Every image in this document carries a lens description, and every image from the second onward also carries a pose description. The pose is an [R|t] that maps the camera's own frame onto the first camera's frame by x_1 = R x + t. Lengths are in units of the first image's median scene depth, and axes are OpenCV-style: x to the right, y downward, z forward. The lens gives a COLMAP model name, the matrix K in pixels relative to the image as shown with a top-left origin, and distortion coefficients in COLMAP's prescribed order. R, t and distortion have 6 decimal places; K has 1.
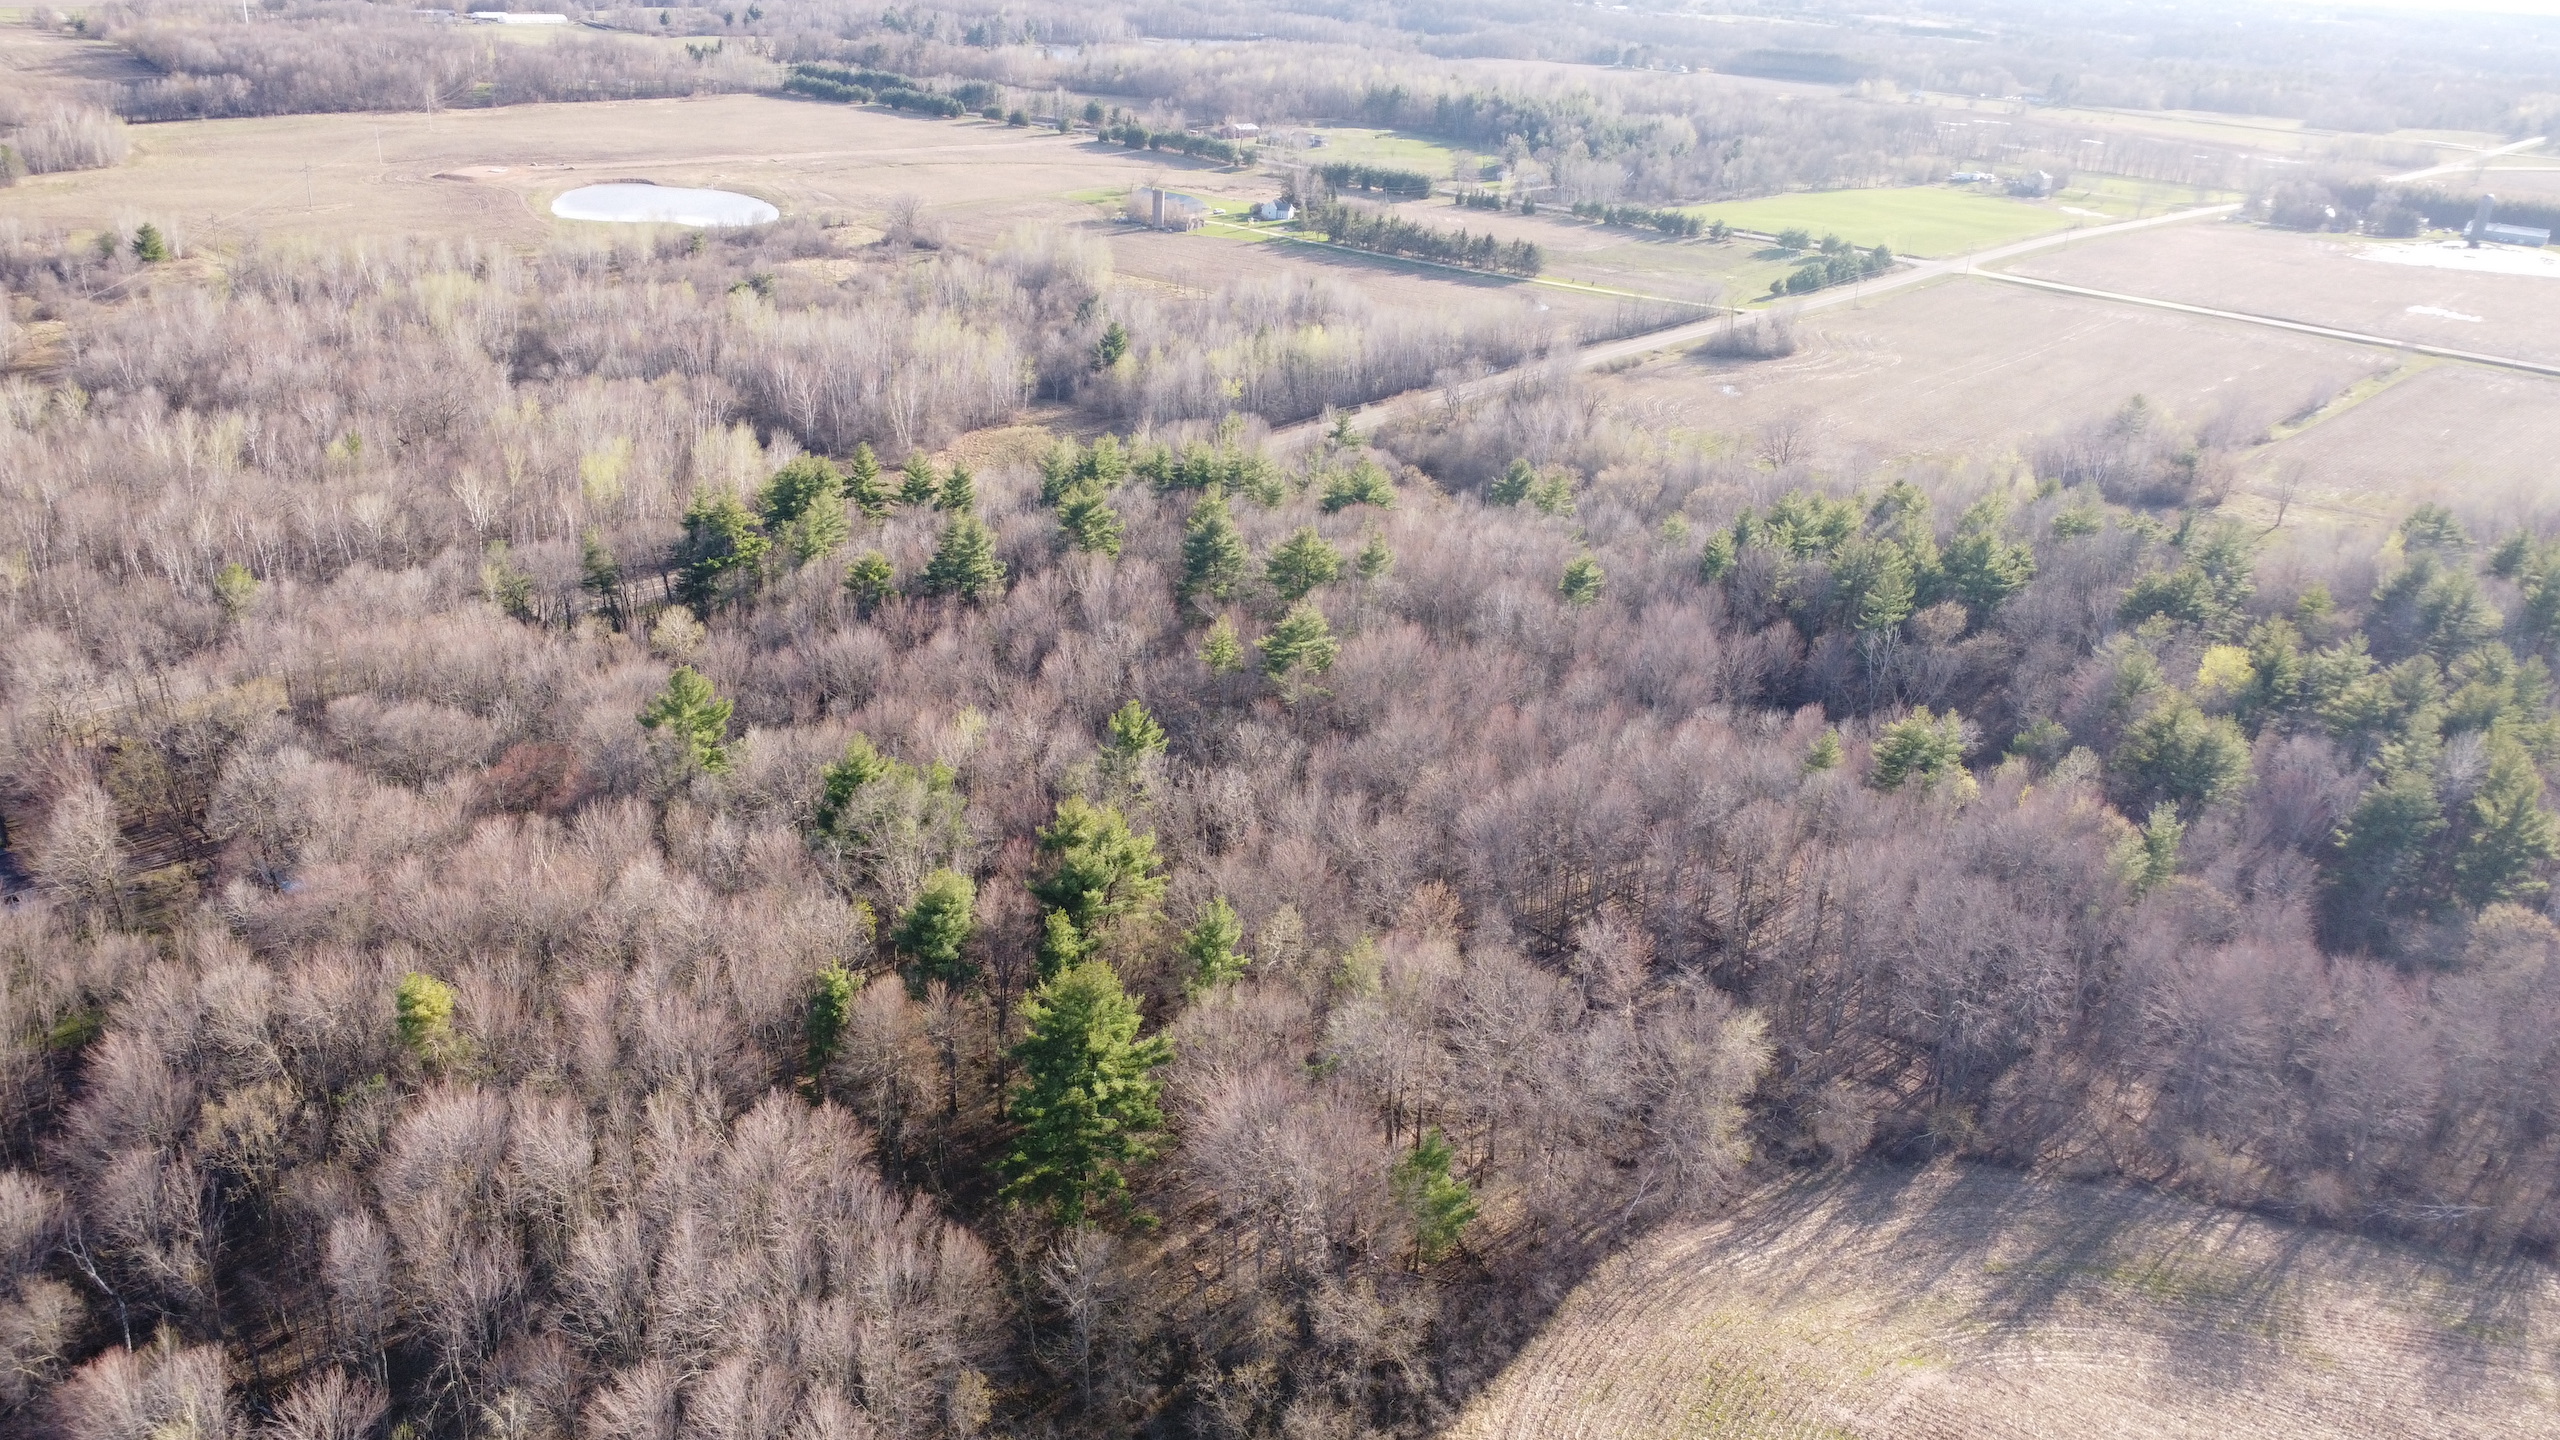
lens RADIAL K [[1927.8, 0, 1278.2], [0, 1927.8, 719.1], [0, 0, 1]] dist [0.000656, -0.001509]
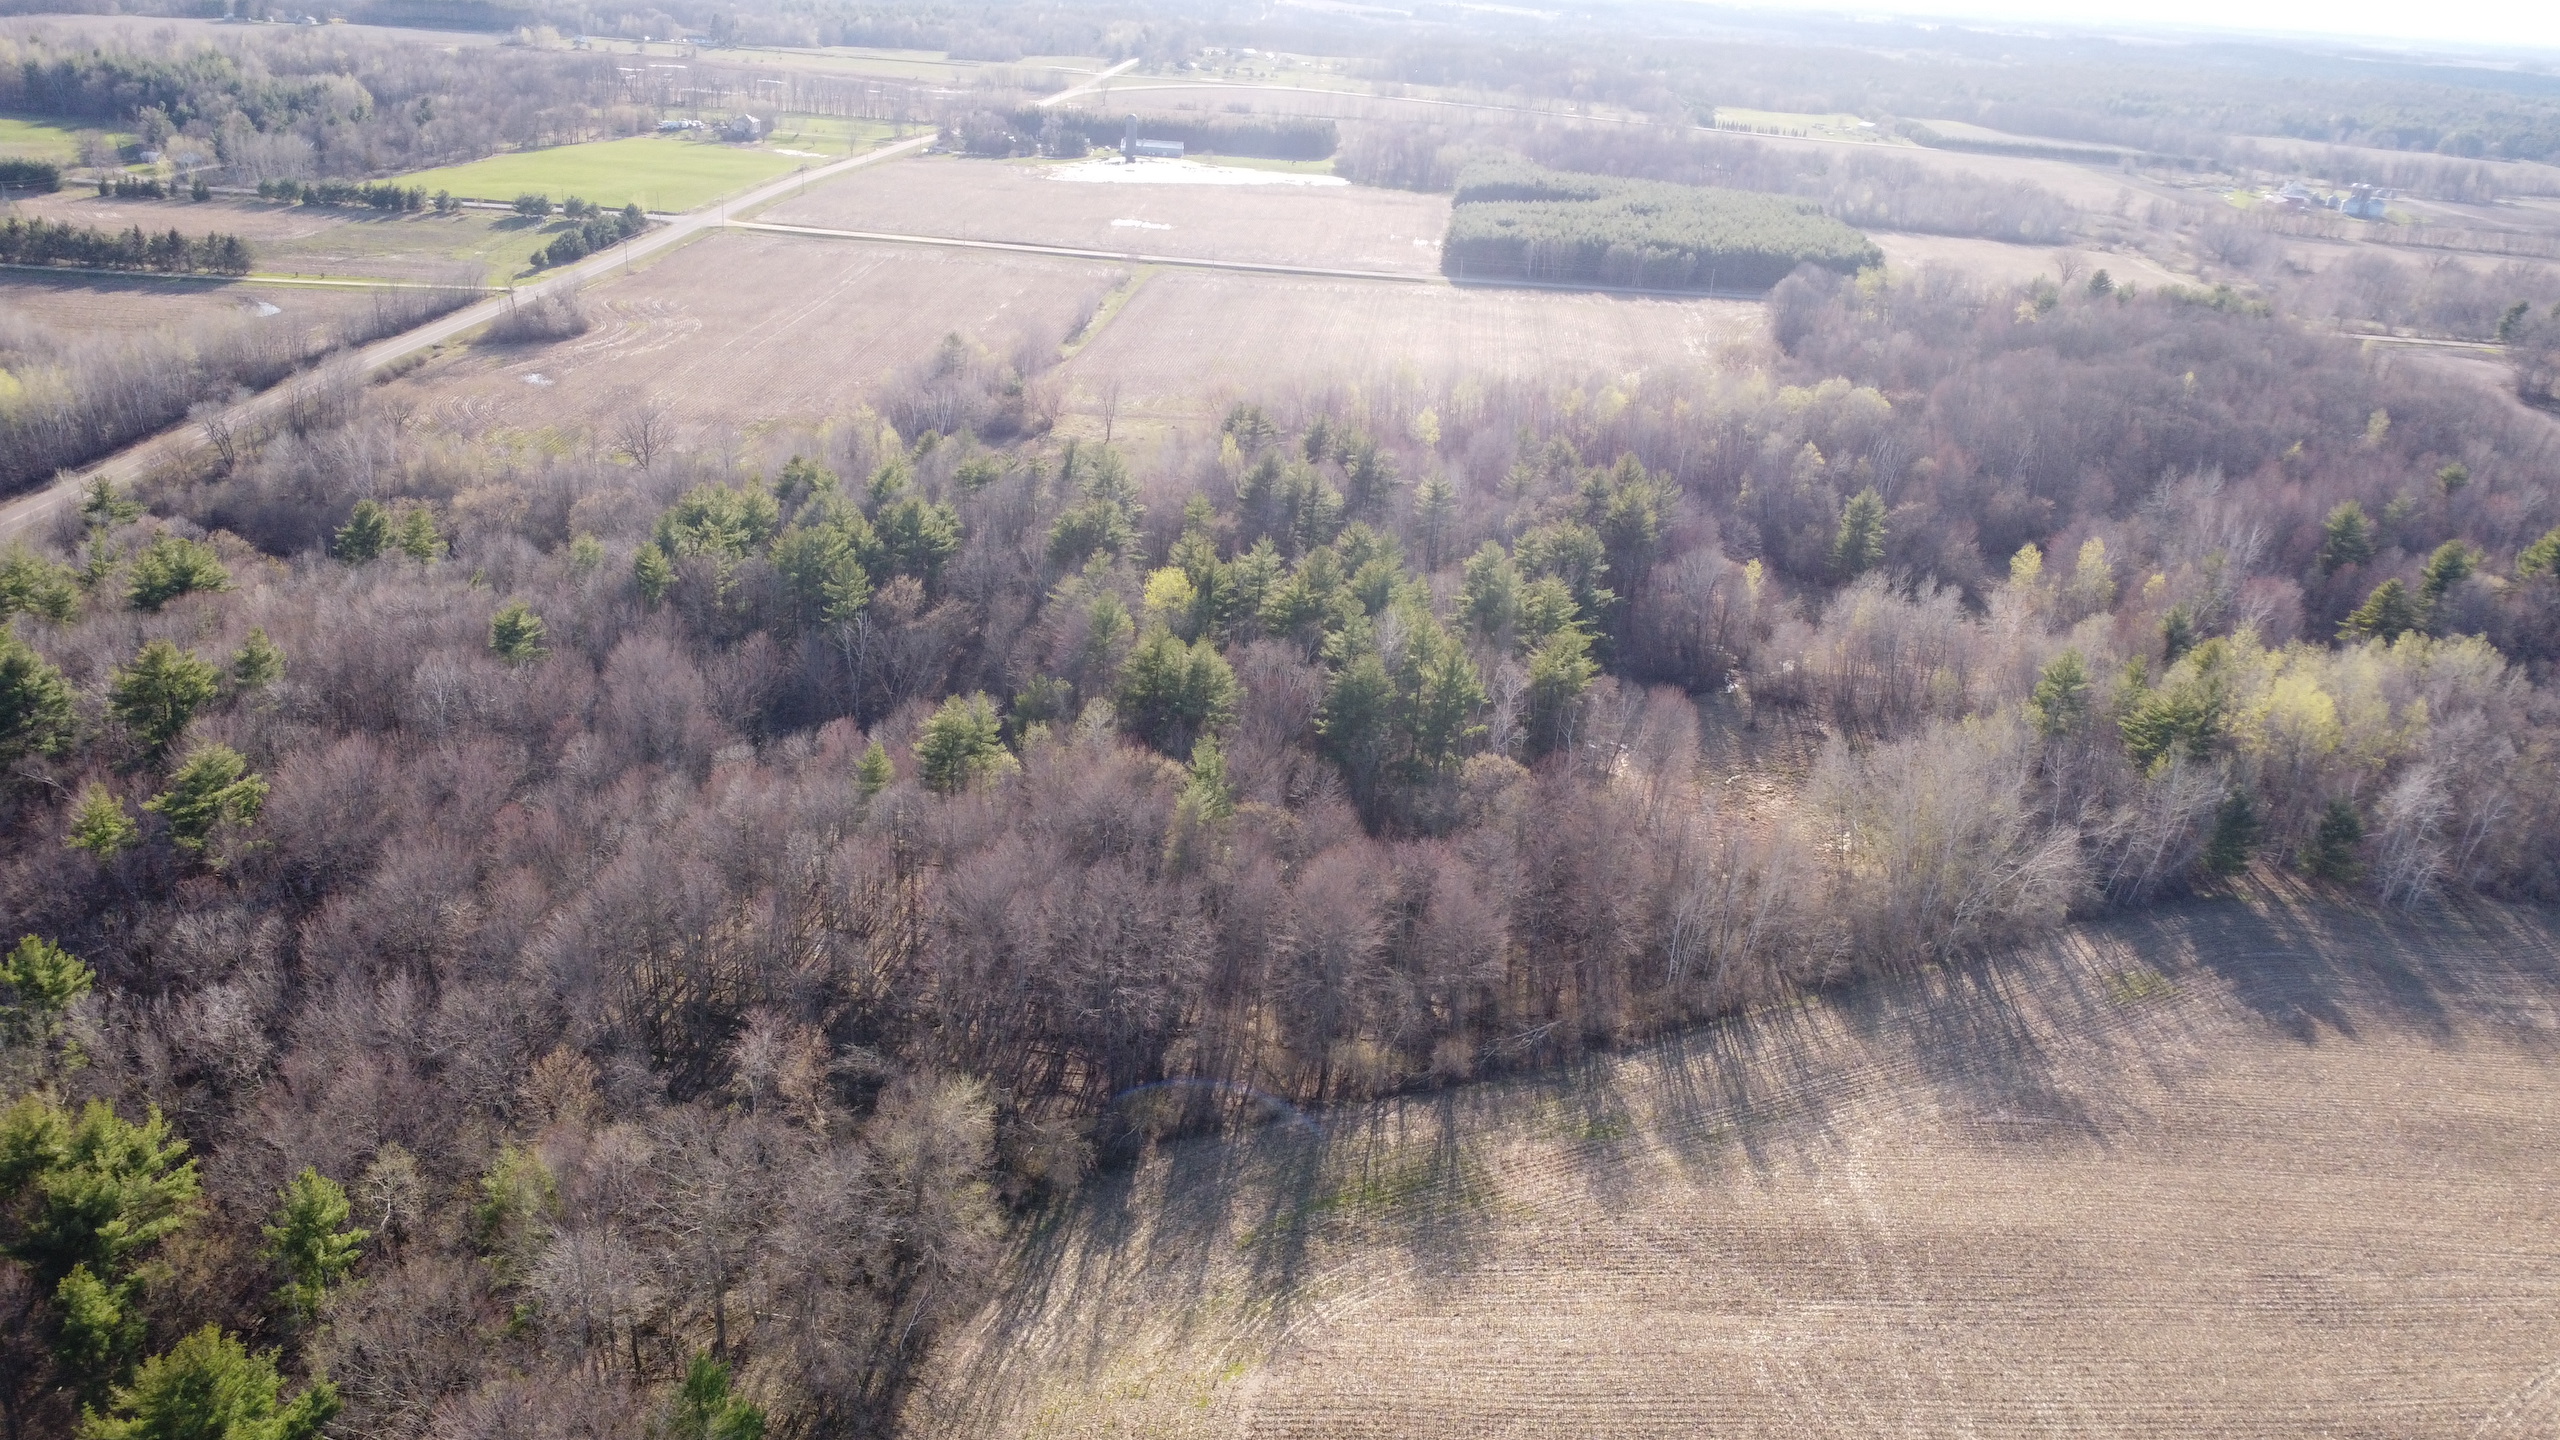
lens RADIAL K [[1927.8, 0, 1288.0], [0, 1927.8, 718.2], [0, 0, 1]] dist [0.000656, -0.001509]
pose [[0.790415, -0.233172, 0.566458, -0.066462], [0.217154, 0.971324, 0.096819, -0.041296], [-0.572790, 0.046481, 0.818383, 0.085123]]
